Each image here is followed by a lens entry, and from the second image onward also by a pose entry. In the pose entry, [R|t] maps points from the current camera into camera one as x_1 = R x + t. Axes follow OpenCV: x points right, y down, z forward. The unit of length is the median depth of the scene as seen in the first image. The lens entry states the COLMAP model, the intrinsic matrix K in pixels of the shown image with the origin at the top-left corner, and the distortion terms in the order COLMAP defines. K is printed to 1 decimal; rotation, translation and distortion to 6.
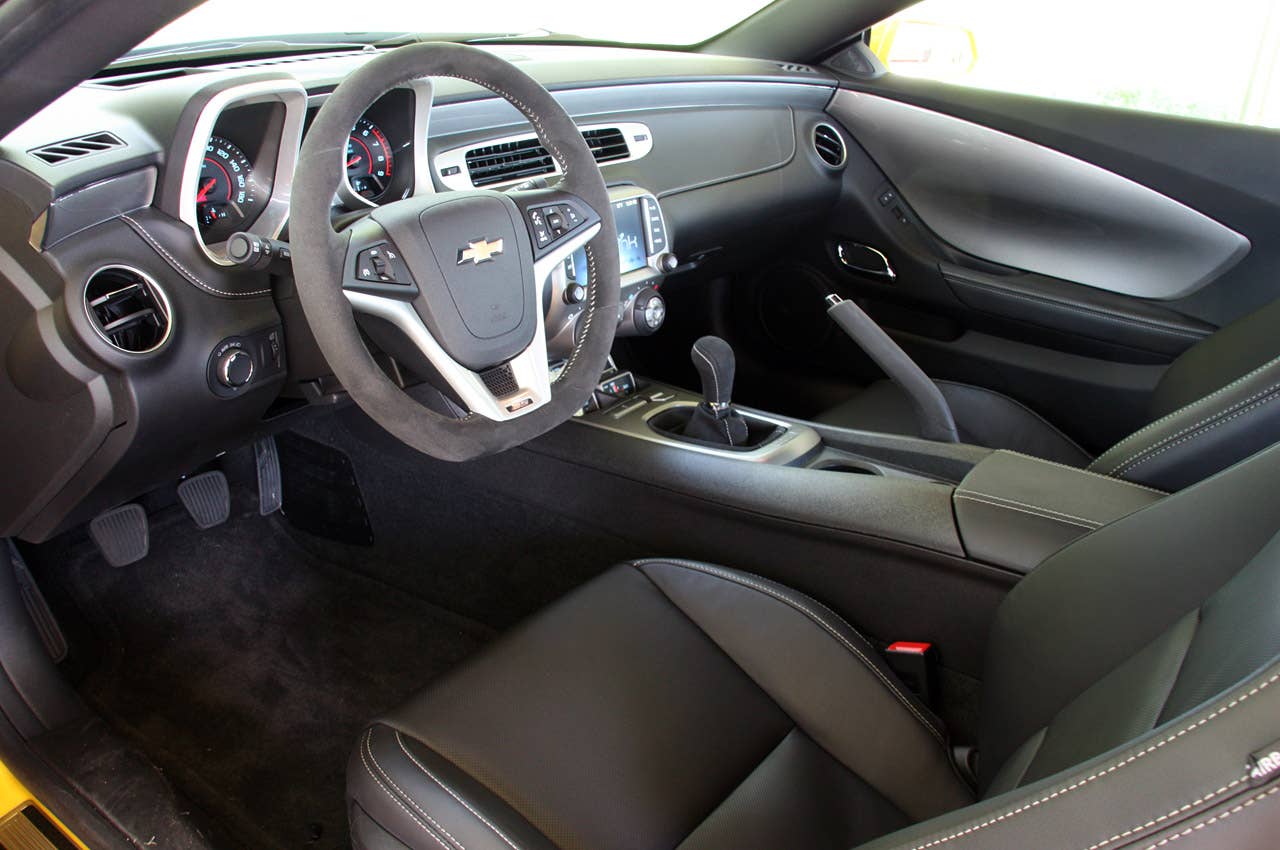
lens RADIAL K [[1088.3, 0, 640.0], [0, 1088.3, 425.0], [0, 0, 1]] dist [-0.178629, 0.156740]
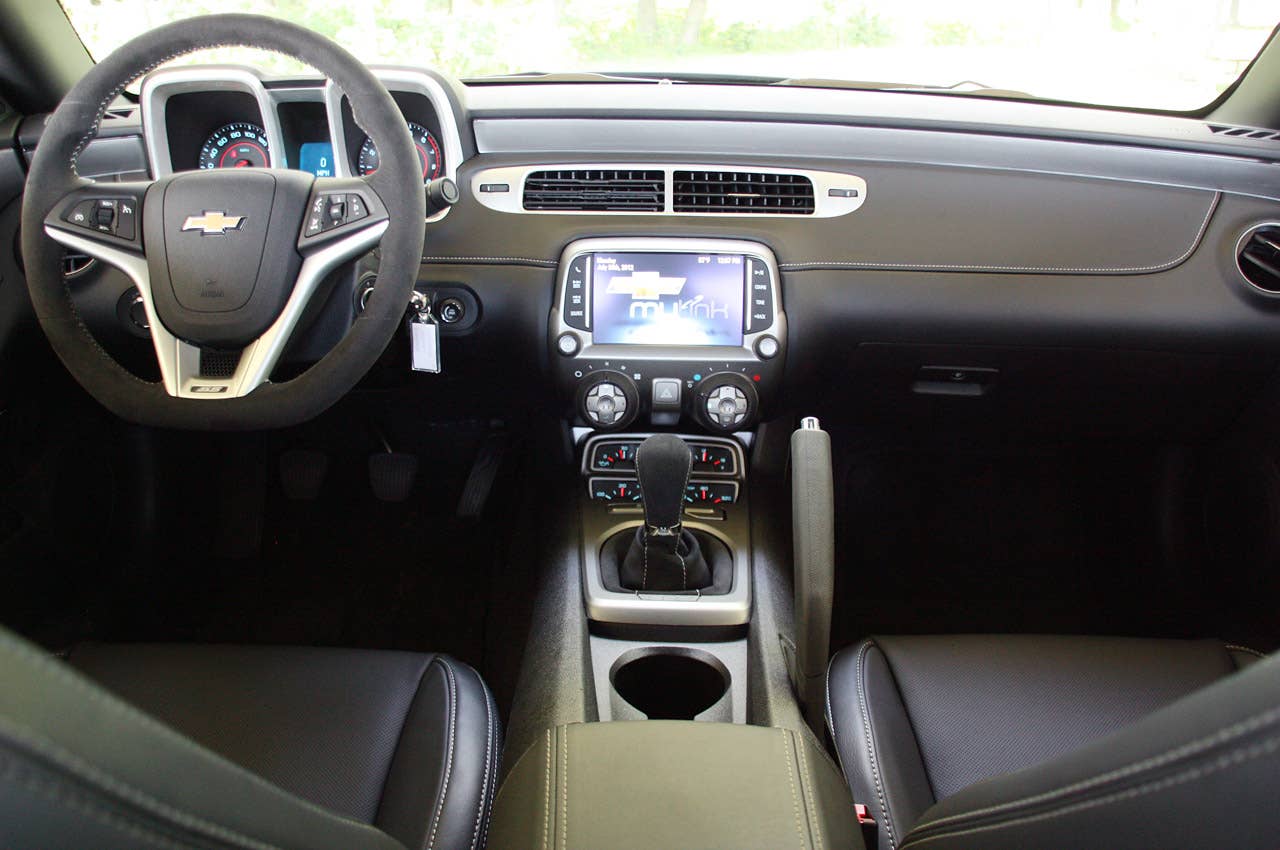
lens RADIAL K [[1088.3, 0, 640.0], [0, 1088.3, 425.0], [0, 0, 1]] dist [-0.178629, 0.156740]
pose [[0.602739, 0.197279, -0.773167, 0.626779], [-0.312723, 0.949843, -0.001430, -0.080401], [0.734105, 0.242649, 0.634201, 0.545630]]
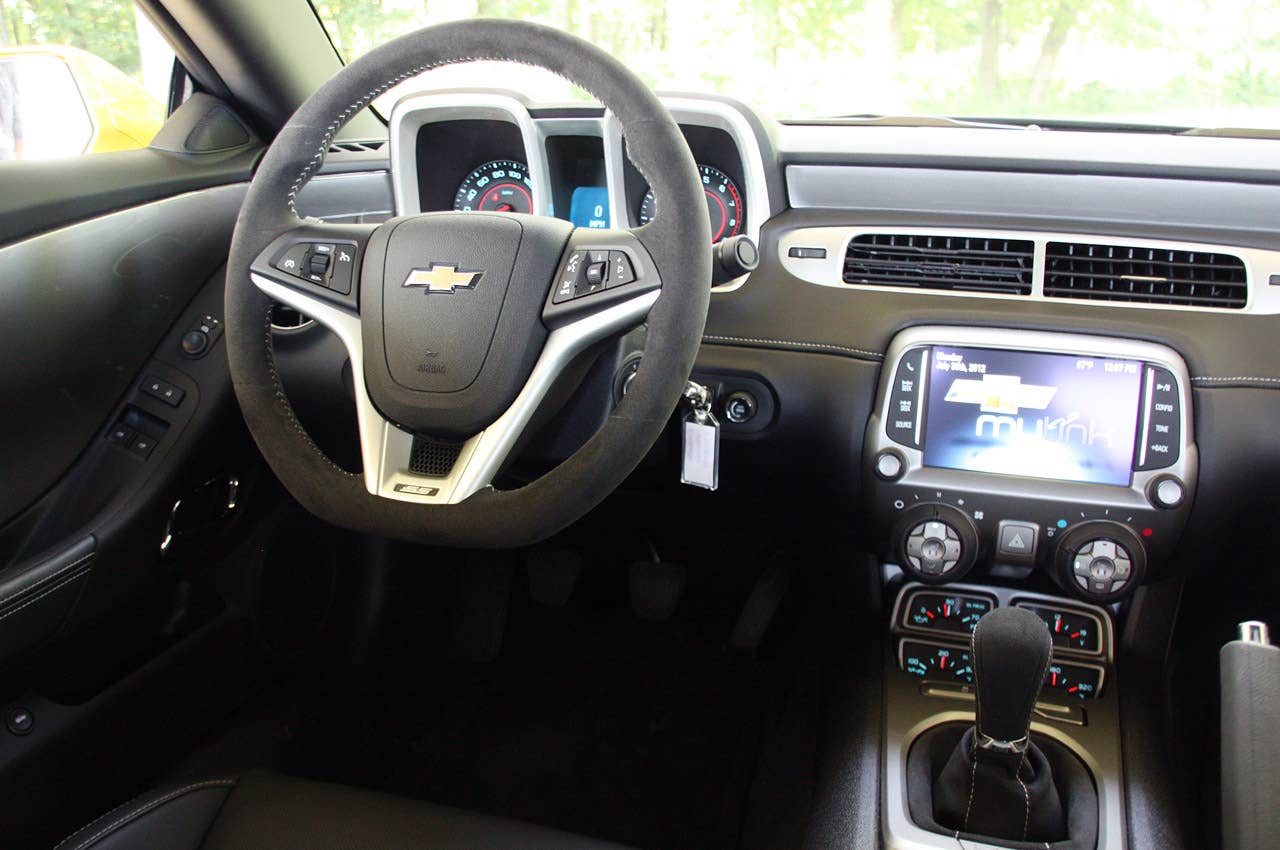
lens RADIAL K [[1148.2, 0, 612.8], [0, 1148.2, 428.6], [0, 0, 1]] dist [-0.169228, 0.164188]
pose [[0.337462, 0.185180, -0.922945, 0.482442], [-0.389459, 0.920076, 0.042204, -0.108291], [0.856995, 0.345207, 0.382611, 0.625405]]
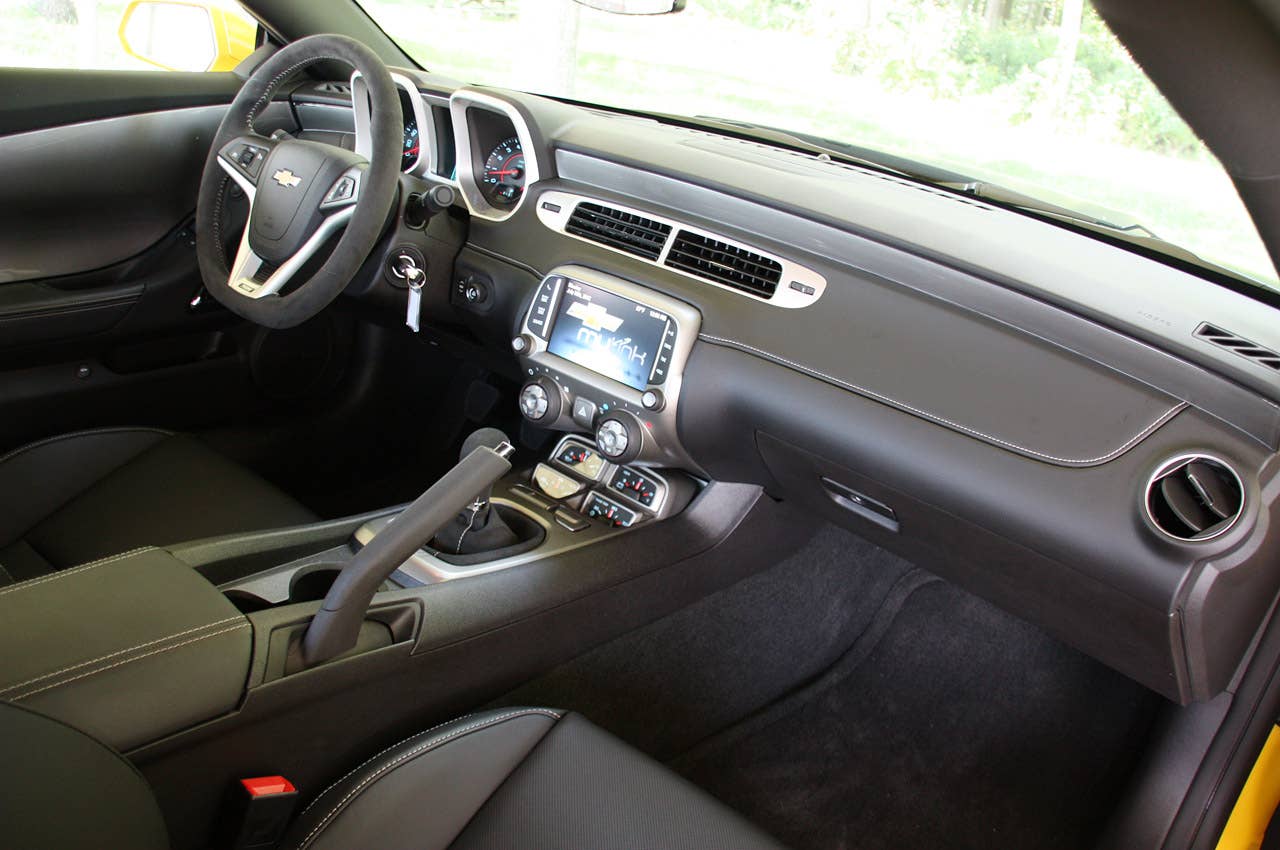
lens RADIAL K [[1088.3, 0, 640.0], [0, 1088.3, 425.0], [0, 0, 1]] dist [-0.178629, 0.156740]
pose [[-0.003147, 0.298704, -0.954341, 0.913075], [-0.568104, 0.784849, 0.247527, -0.375253], [0.822951, 0.542944, 0.167225, 0.984122]]
